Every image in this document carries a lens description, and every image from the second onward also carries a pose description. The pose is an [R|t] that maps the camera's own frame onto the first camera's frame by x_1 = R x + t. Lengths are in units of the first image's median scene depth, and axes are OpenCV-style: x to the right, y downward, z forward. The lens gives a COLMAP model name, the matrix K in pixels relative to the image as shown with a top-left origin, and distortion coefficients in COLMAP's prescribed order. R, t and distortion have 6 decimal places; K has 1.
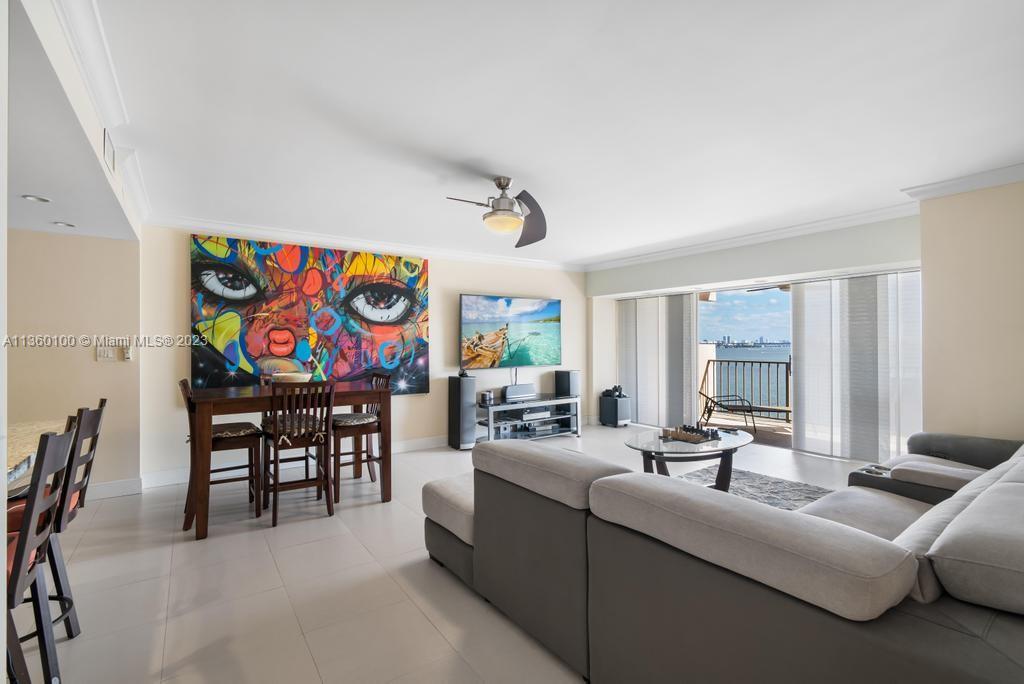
lens RADIAL K [[474.4, 0, 507.9], [0, 474.4, 349.0], [0, 0, 1]] dist [-0.000675, 0.000161]
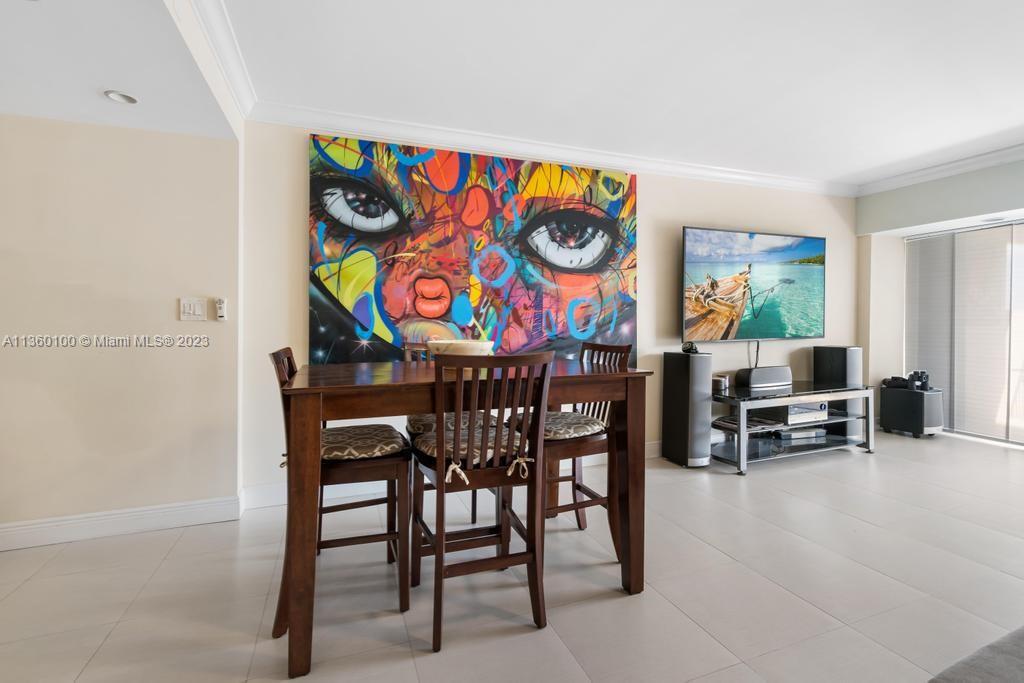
lens RADIAL K [[510.7, 0, 535.3], [0, 510.7, 318.1], [0, 0, 1]] dist [-0.004934, -0.000229]
pose [[0.978004, 0.000374, -0.208586, -0.184735], [-0.003564, 0.999882, -0.014917, 0.025554], [0.208556, 0.015333, 0.977890, 0.327364]]
